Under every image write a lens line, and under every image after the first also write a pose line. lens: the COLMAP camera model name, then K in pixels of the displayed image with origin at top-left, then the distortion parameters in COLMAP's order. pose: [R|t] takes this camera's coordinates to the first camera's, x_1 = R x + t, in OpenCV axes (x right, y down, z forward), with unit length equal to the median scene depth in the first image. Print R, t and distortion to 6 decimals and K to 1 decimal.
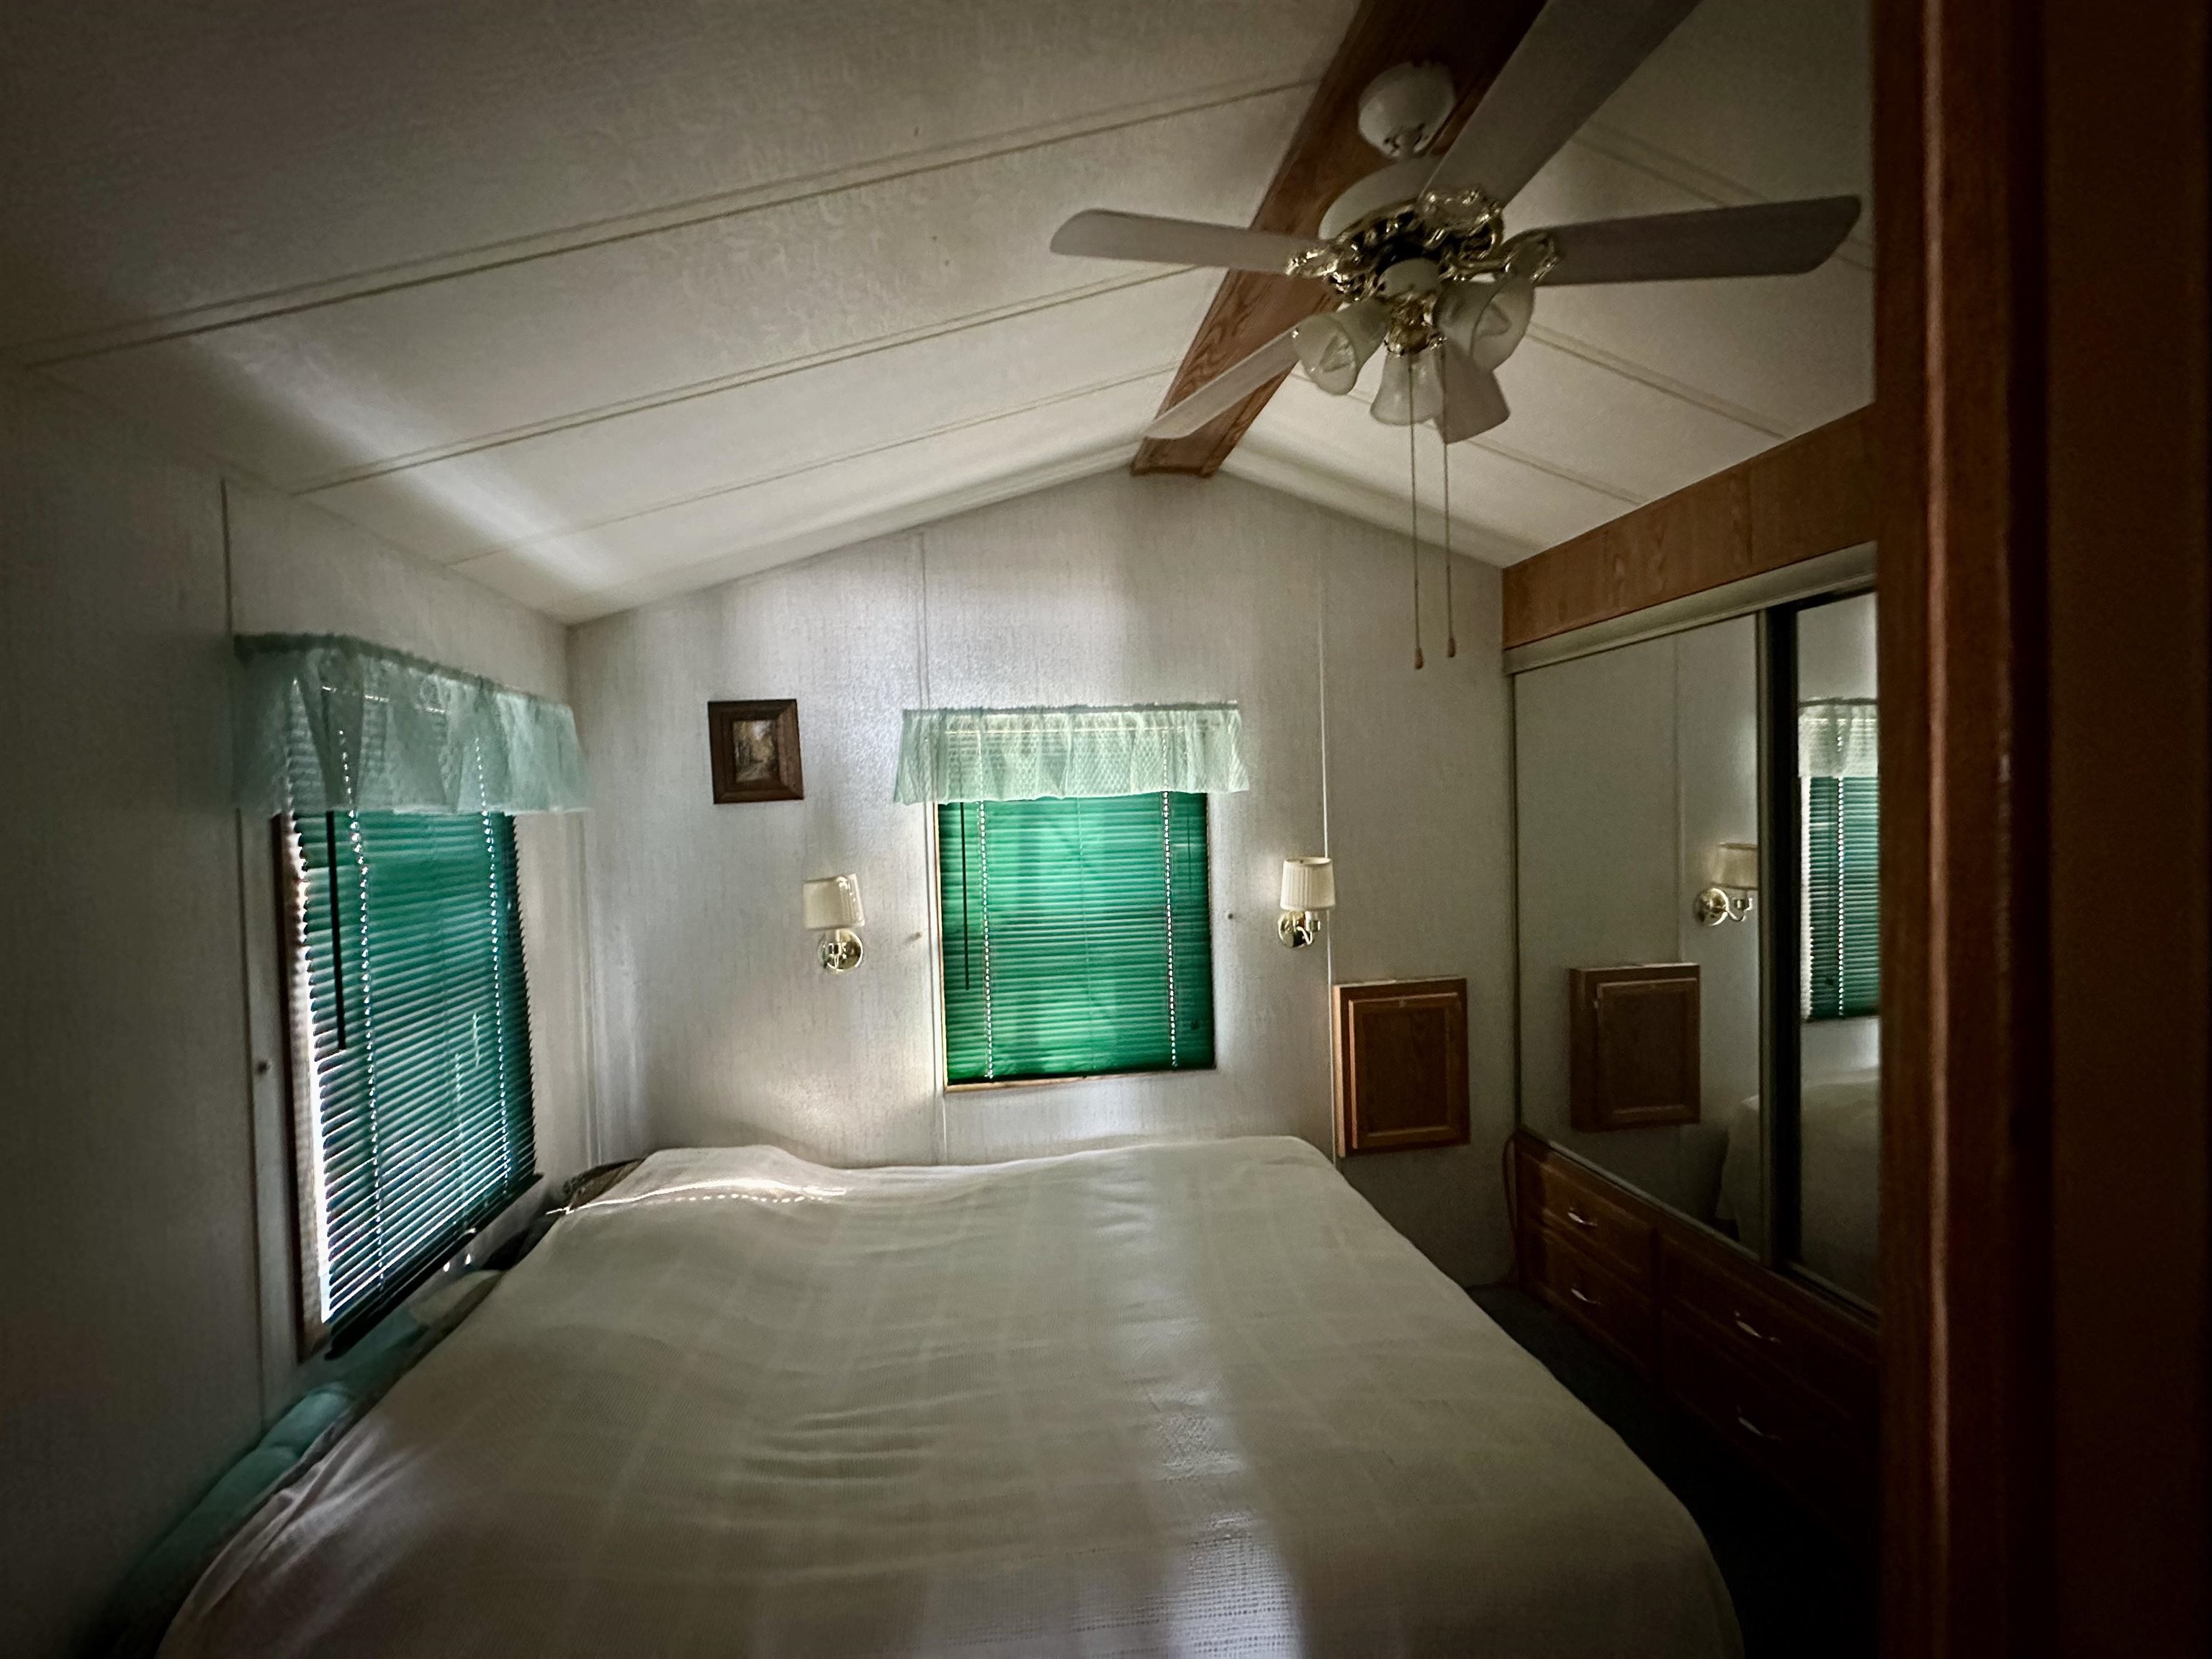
lens RADIAL K [[881.1, 0, 1102.1], [0, 881.1, 830.2], [0, 0, 1]] dist [-0.002698, 0.000162]
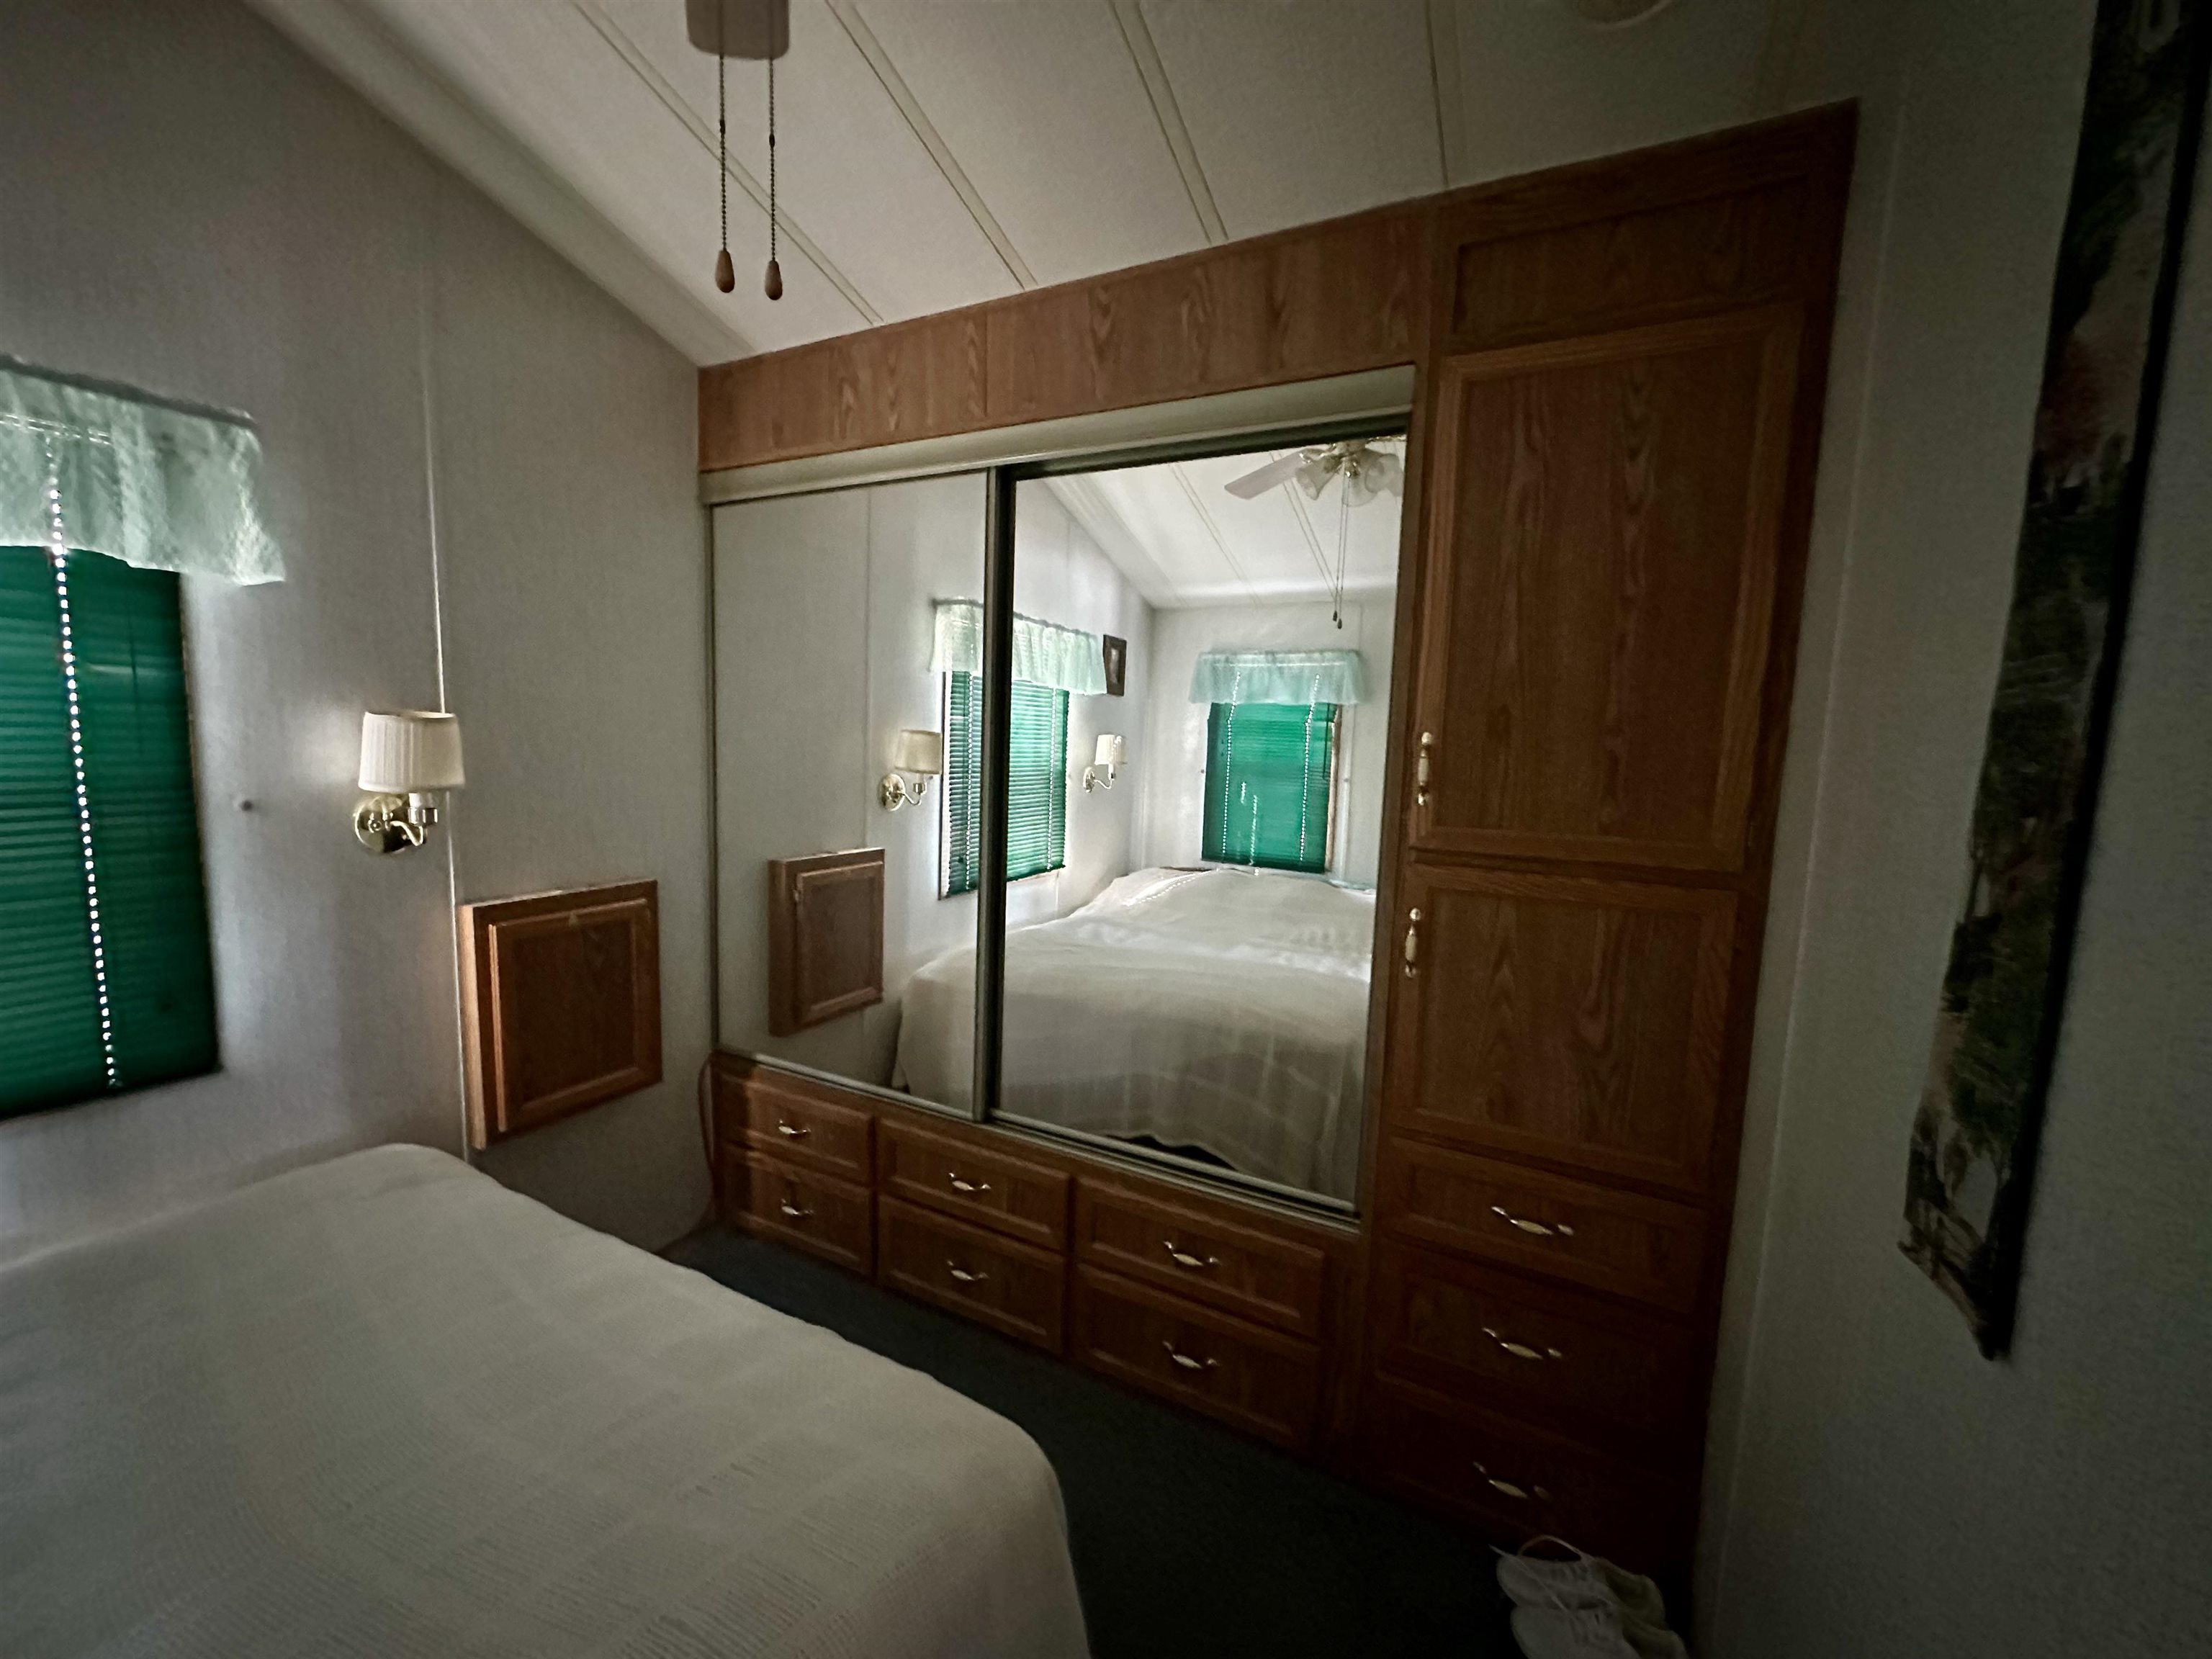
lens RADIAL K [[875.0, 0, 1101.4], [0, 875.0, 830.5], [0, 0, 1]] dist [-0.004348, 0.000296]
pose [[0.593980, -0.038826, 0.803542, 0.020187], [-0.033121, 0.996808, 0.072648, 0.055970], [-0.803798, -0.069766, 0.590798, 0.224427]]
